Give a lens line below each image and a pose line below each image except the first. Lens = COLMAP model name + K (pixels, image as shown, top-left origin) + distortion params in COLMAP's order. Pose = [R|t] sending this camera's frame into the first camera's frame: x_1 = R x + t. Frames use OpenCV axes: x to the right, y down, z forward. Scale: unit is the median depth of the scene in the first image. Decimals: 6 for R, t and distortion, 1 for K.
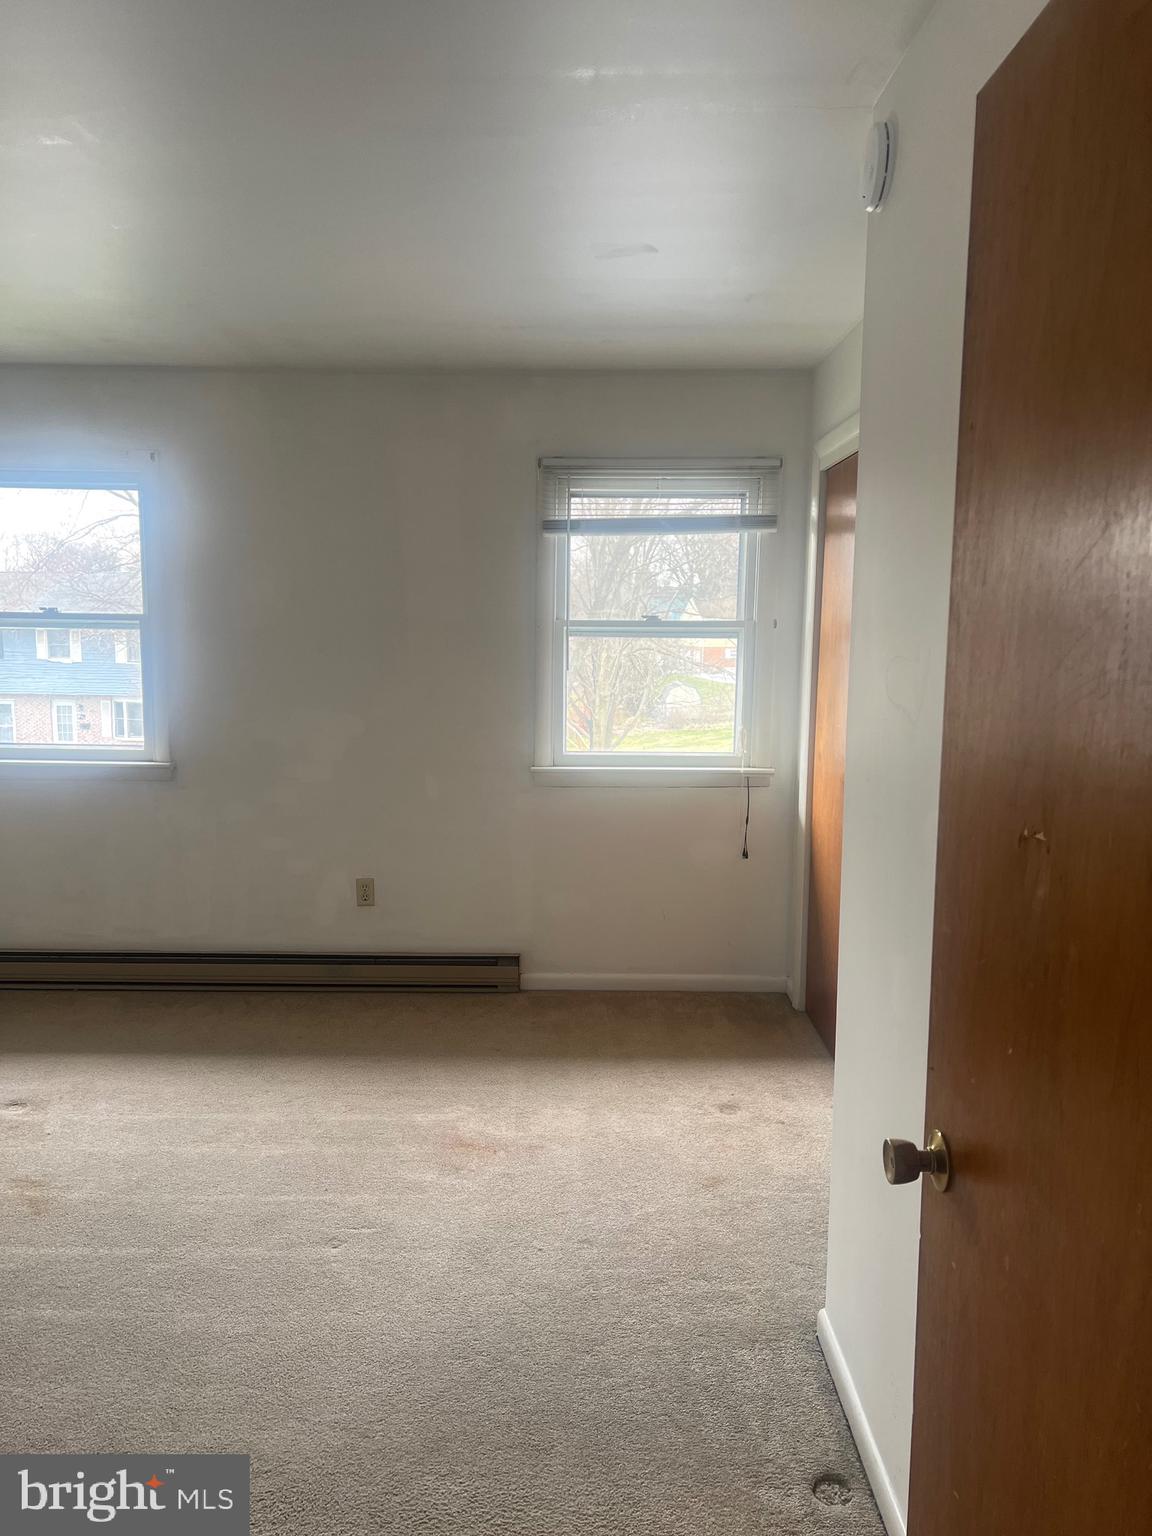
lens RADIAL K [[1136.1, 0, 576.0], [0, 1136.1, 768.0], [0, 0, 1]] dist [0.051332, -0.053127]
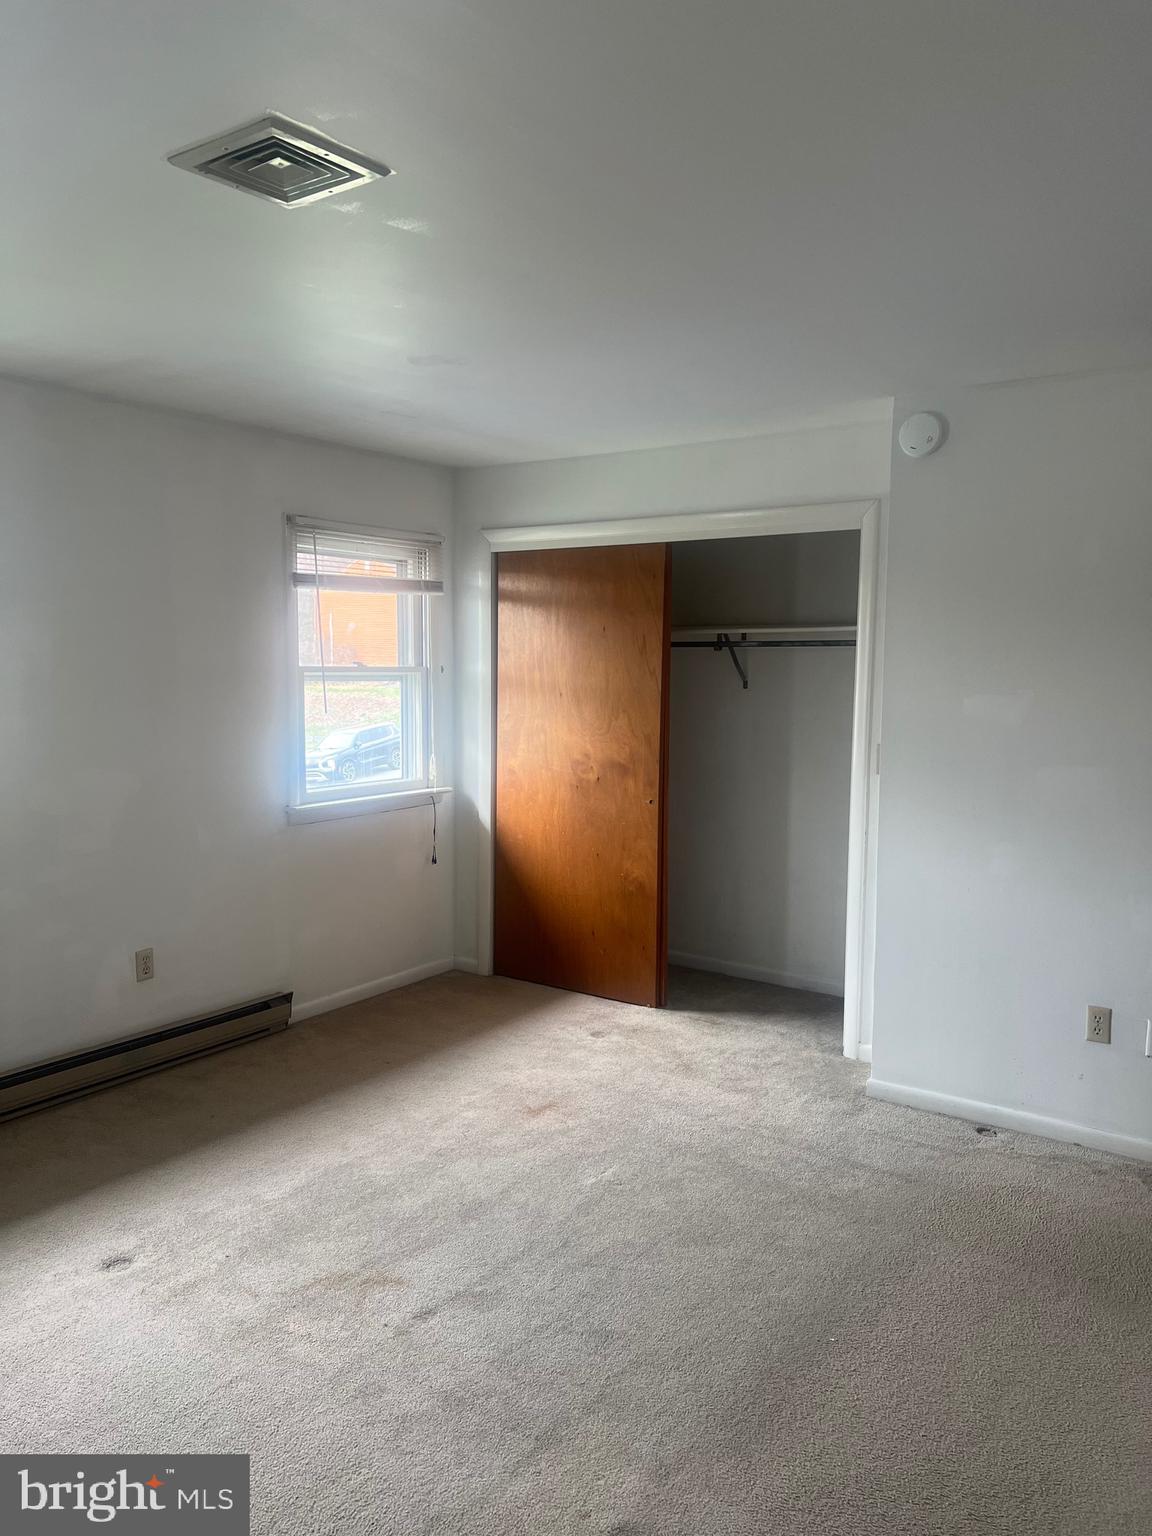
lens RADIAL K [[1136.1, 0, 576.0], [0, 1136.1, 768.0], [0, 0, 1]] dist [0.051332, -0.053127]
pose [[0.565309, -0.076868, 0.821290, -0.768134], [0.102024, 0.994519, 0.022857, -0.034924], [-0.818546, 0.070870, 0.570053, 0.194772]]
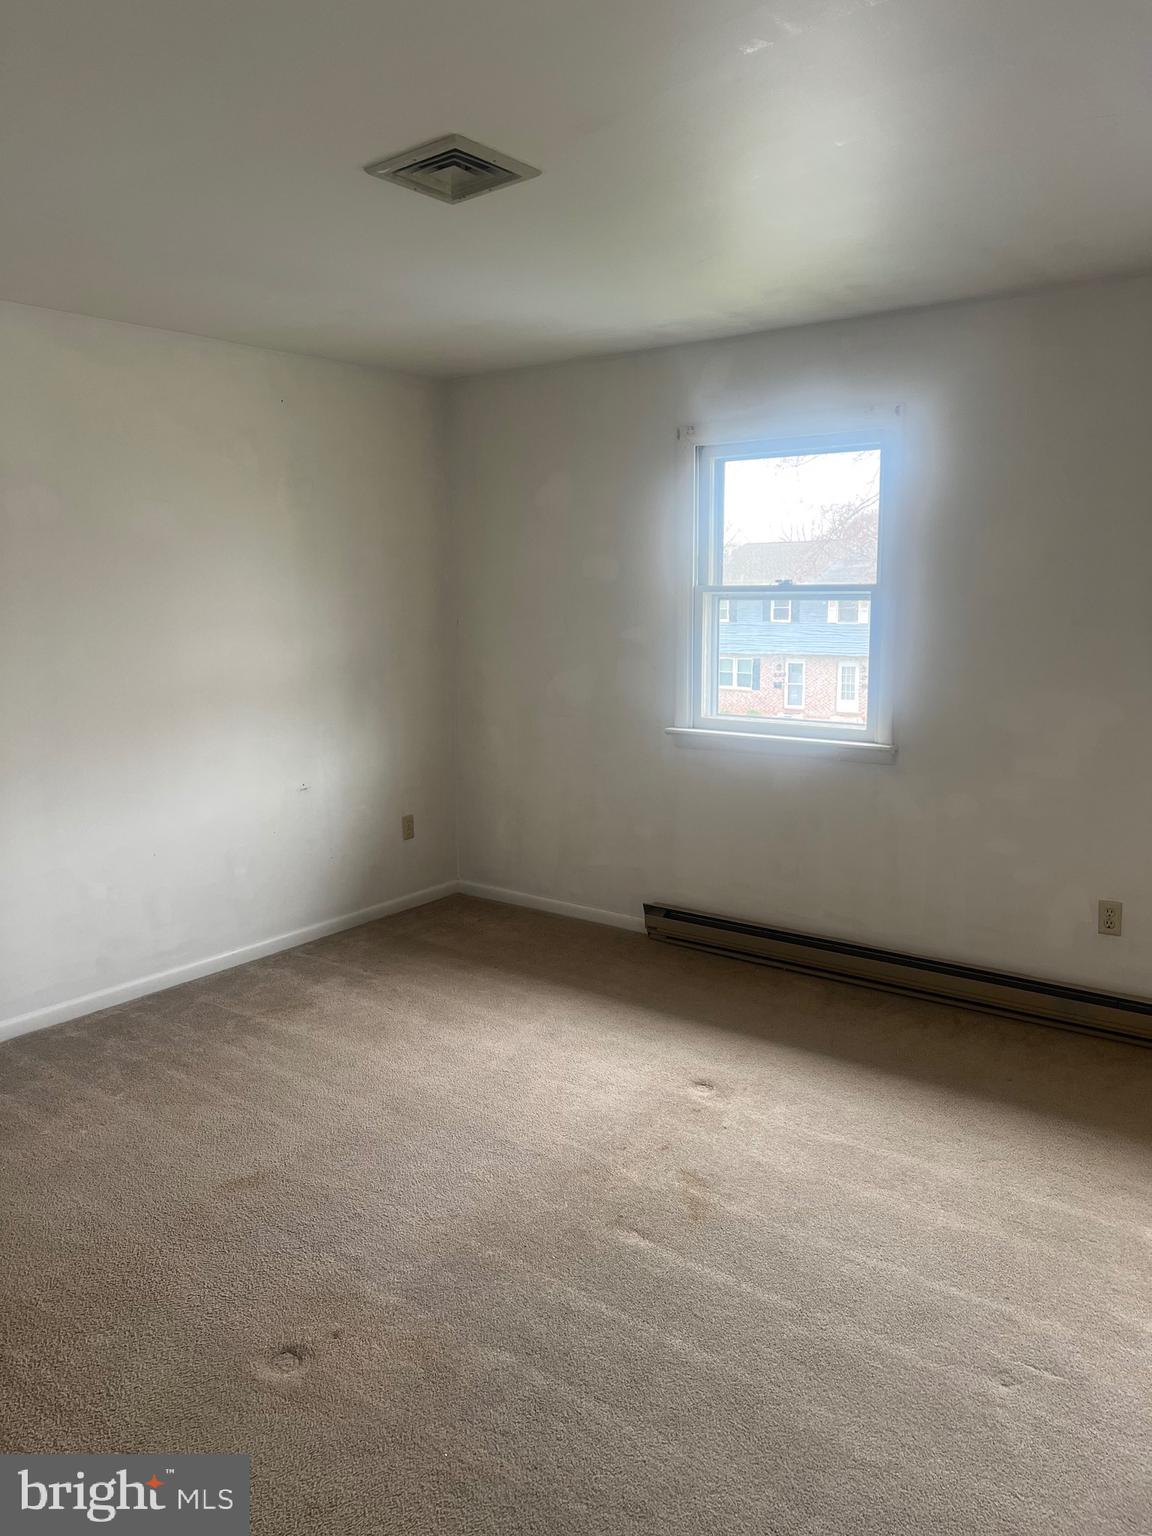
lens RADIAL K [[1136.1, 0, 576.0], [0, 1136.1, 768.0], [0, 0, 1]] dist [0.051332, -0.053127]
pose [[0.789417, 0.075087, -0.609248, 0.005653], [-0.054142, 0.997139, 0.052740, -0.022136], [0.611465, -0.008648, 0.791224, 0.122402]]
